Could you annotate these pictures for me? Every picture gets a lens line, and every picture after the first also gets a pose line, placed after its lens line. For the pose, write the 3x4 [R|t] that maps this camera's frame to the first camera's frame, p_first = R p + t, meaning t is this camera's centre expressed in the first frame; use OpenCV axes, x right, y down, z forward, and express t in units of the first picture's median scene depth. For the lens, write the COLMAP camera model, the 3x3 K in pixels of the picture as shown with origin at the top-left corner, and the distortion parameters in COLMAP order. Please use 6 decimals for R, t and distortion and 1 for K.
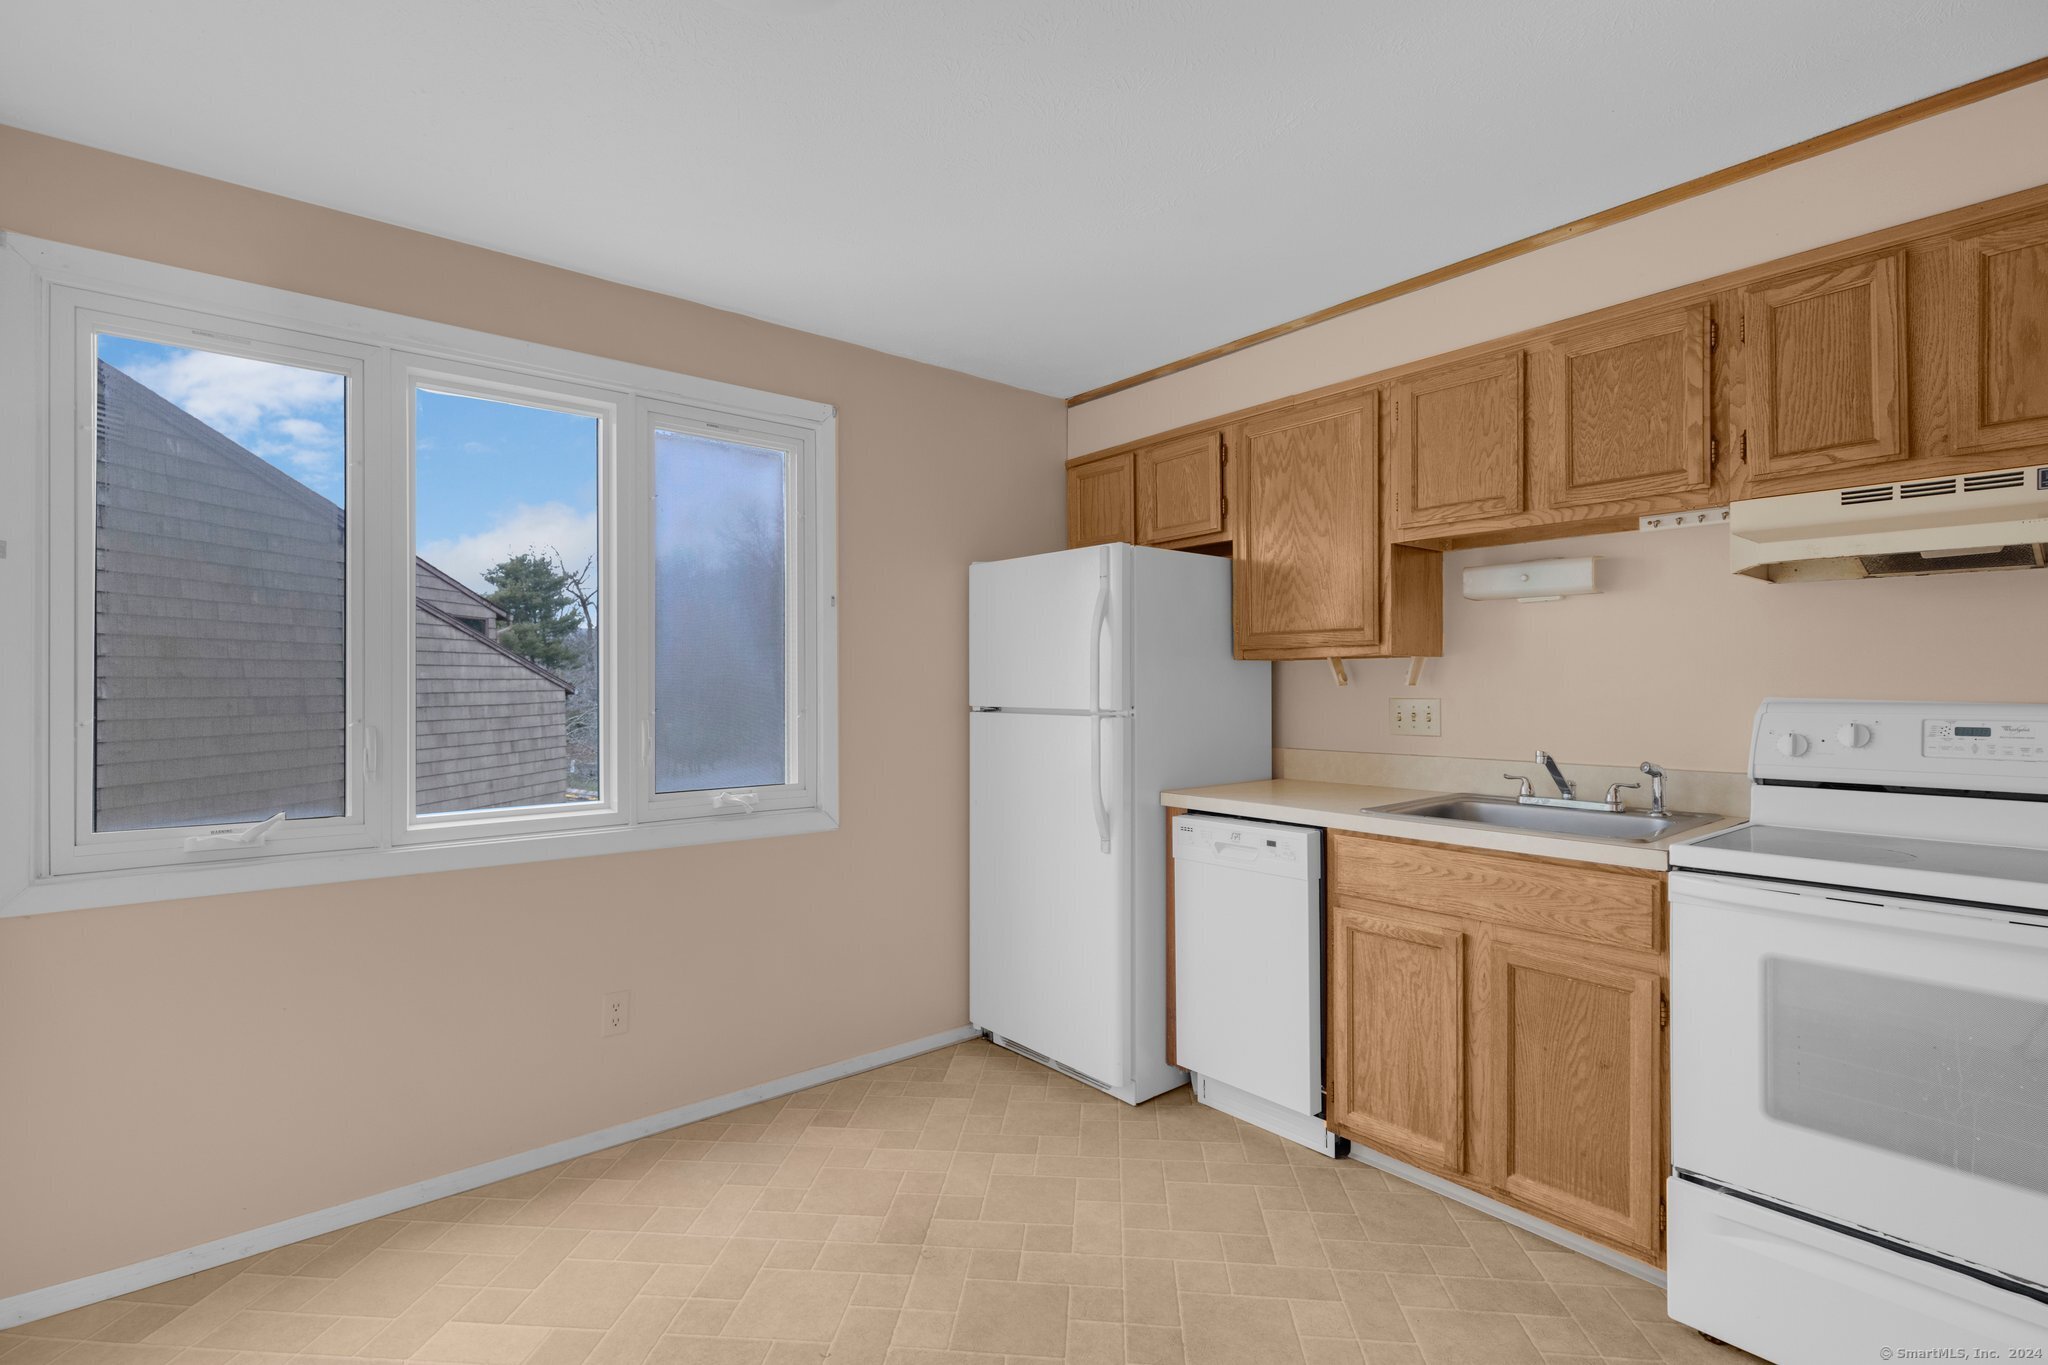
lens RADIAL K [[948.4, 0, 1002.4], [0, 948.4, 680.9], [0, 0, 1]] dist [0.004195, -0.000851]
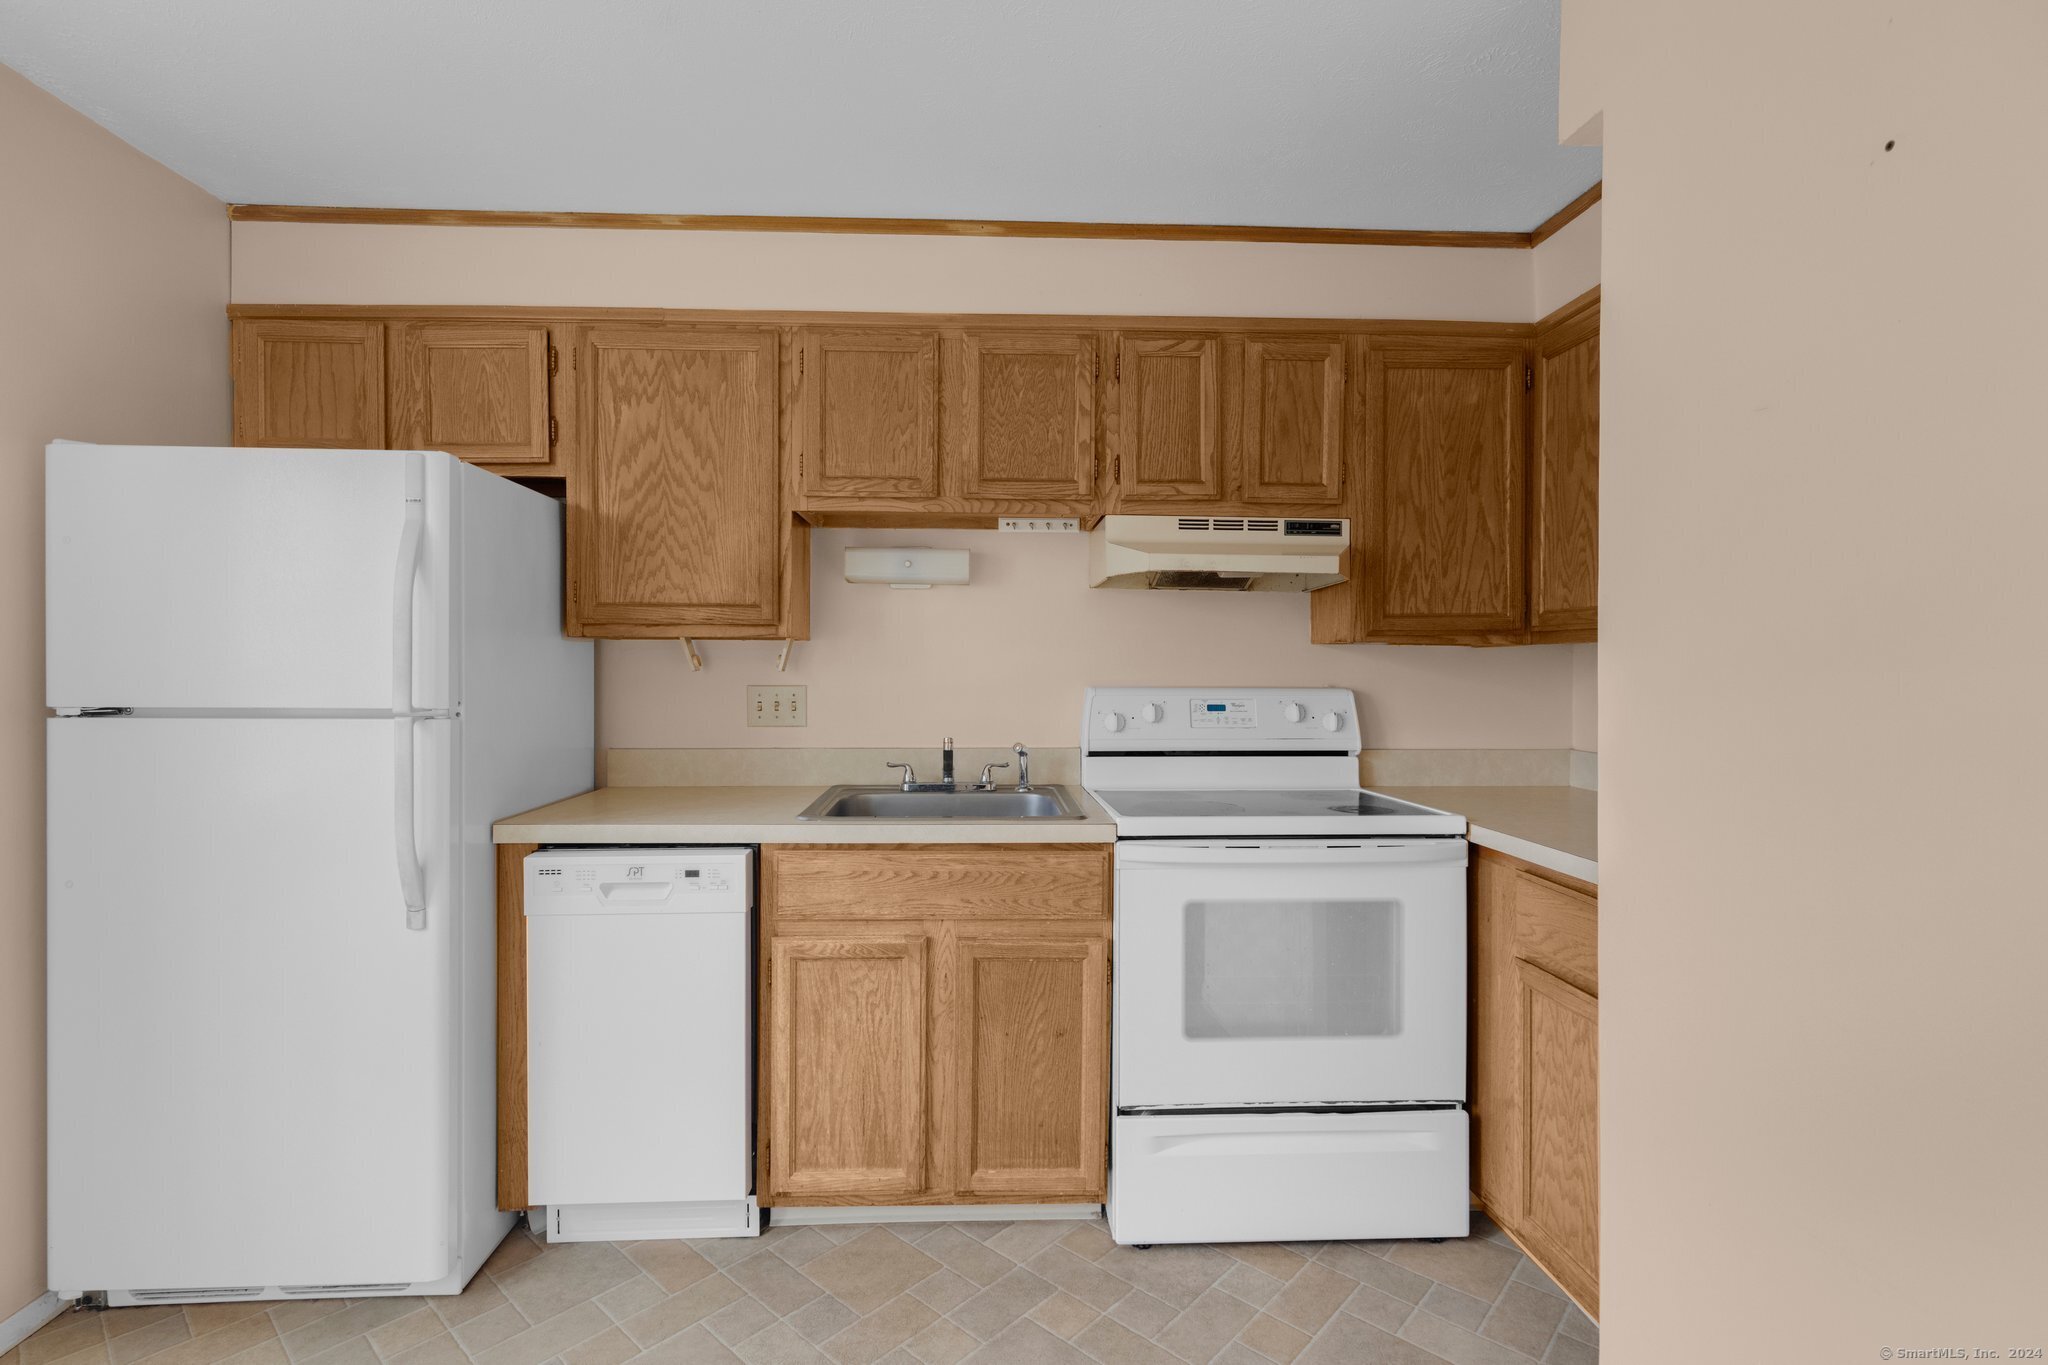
lens RADIAL K [[948.4, 0, 1002.1], [0, 948.4, 680.4], [0, 0, 1]] dist [0.004195, -0.000851]
pose [[0.597295, -0.004583, 0.802008, -0.203640], [-0.009400, 0.999875, 0.012714, -0.000215], [-0.801966, -0.015133, 0.597177, 0.353206]]
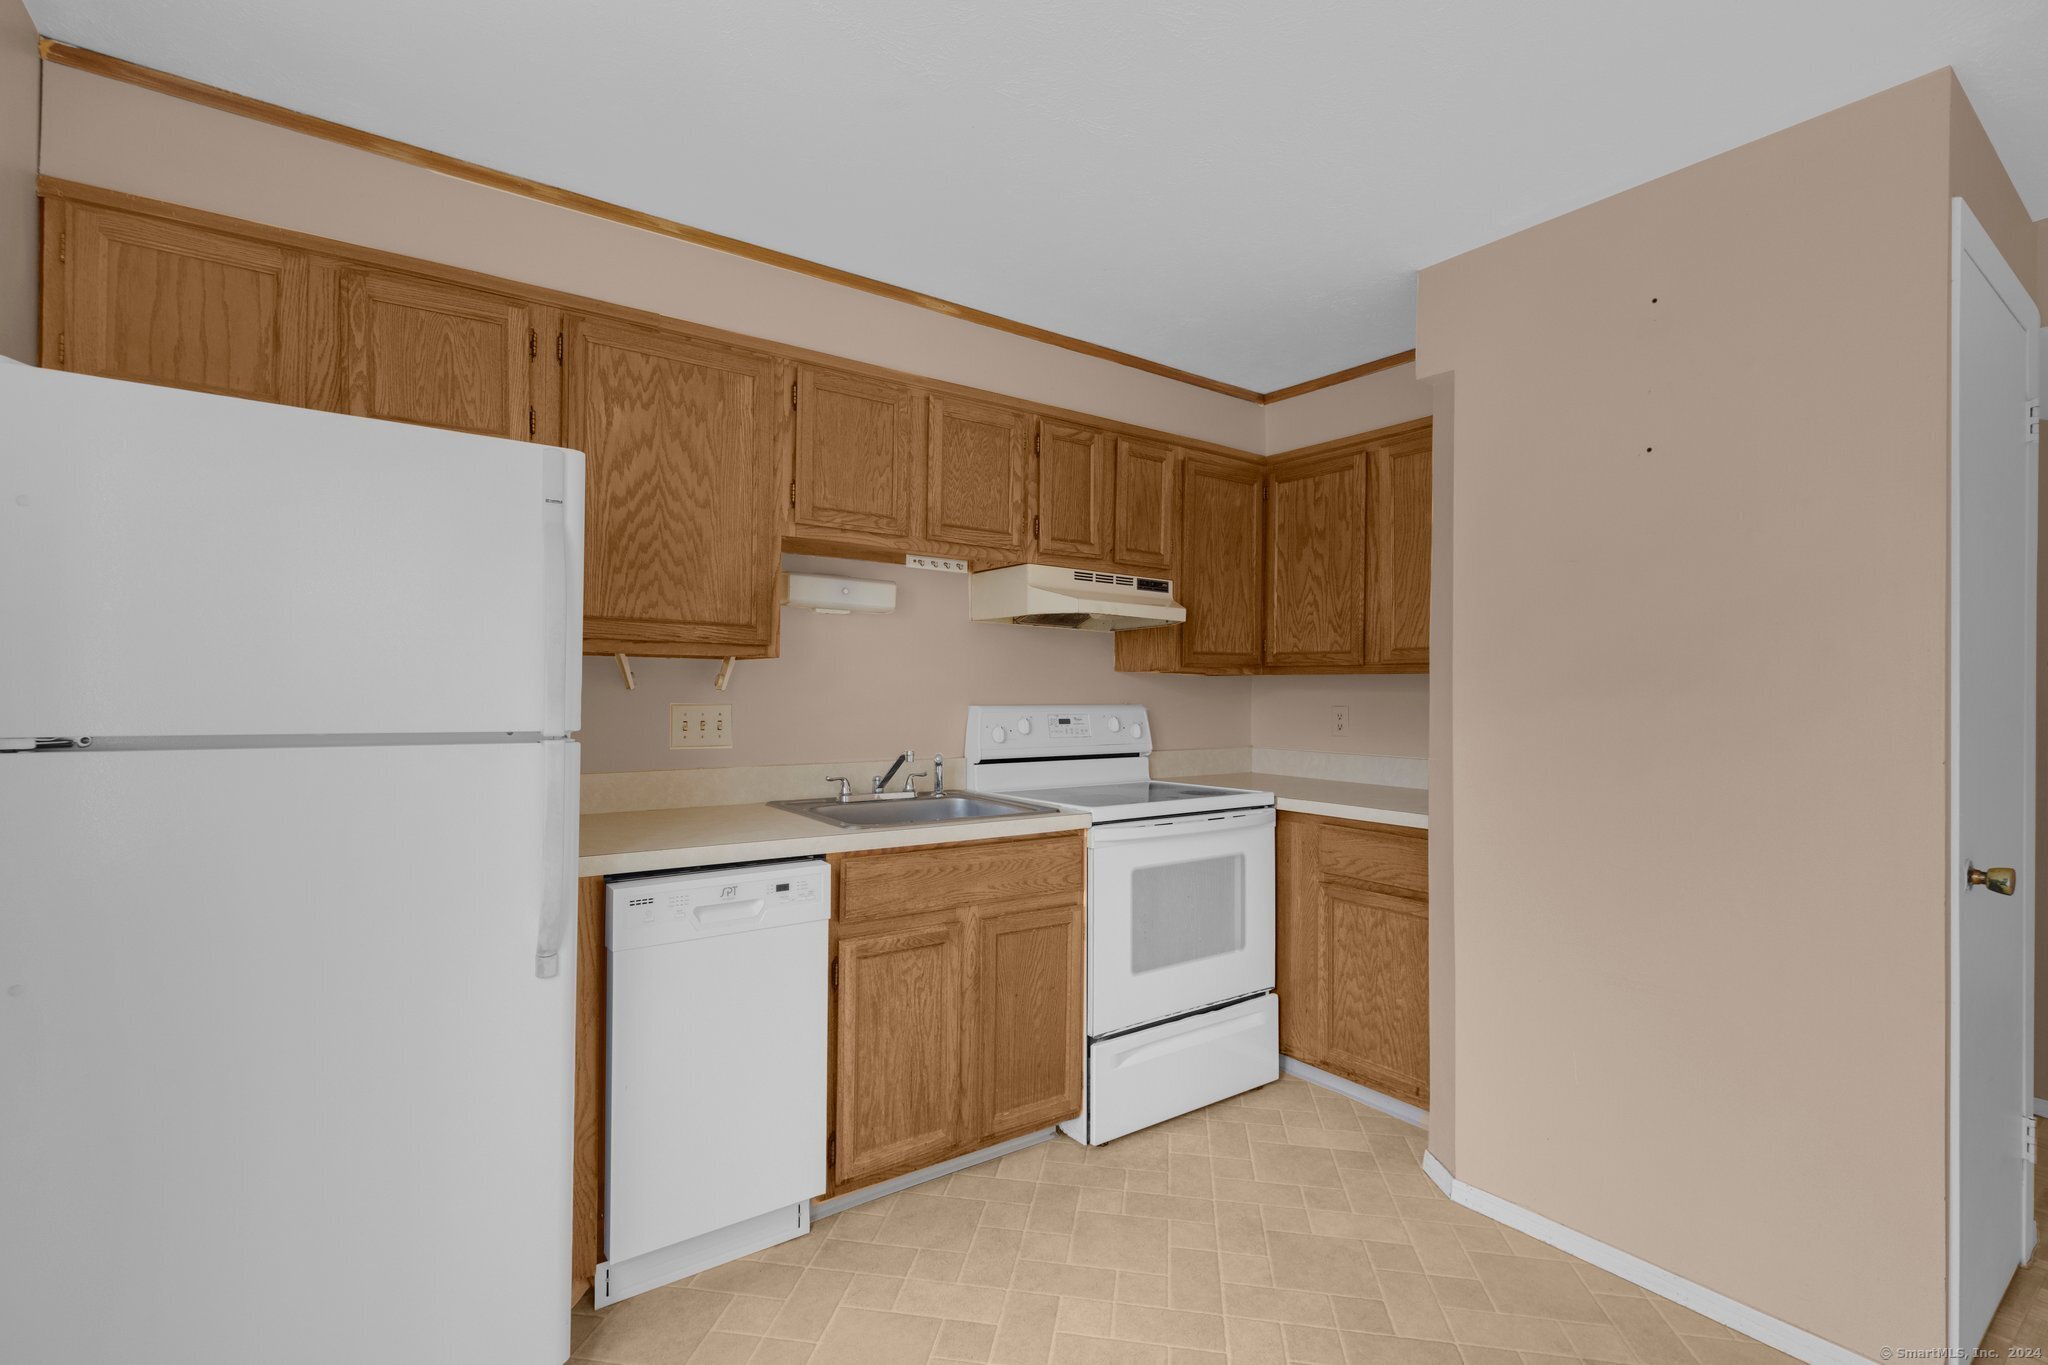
lens RADIAL K [[948.4, 0, 1001.7], [0, 948.4, 685.3], [0, 0, 1]] dist [0.004195, -0.000851]
pose [[0.055935, 0.009220, 0.998392, -0.547471], [-0.015691, 0.999842, -0.008354, 0.003771], [-0.998311, -0.015198, 0.056071, 0.825755]]
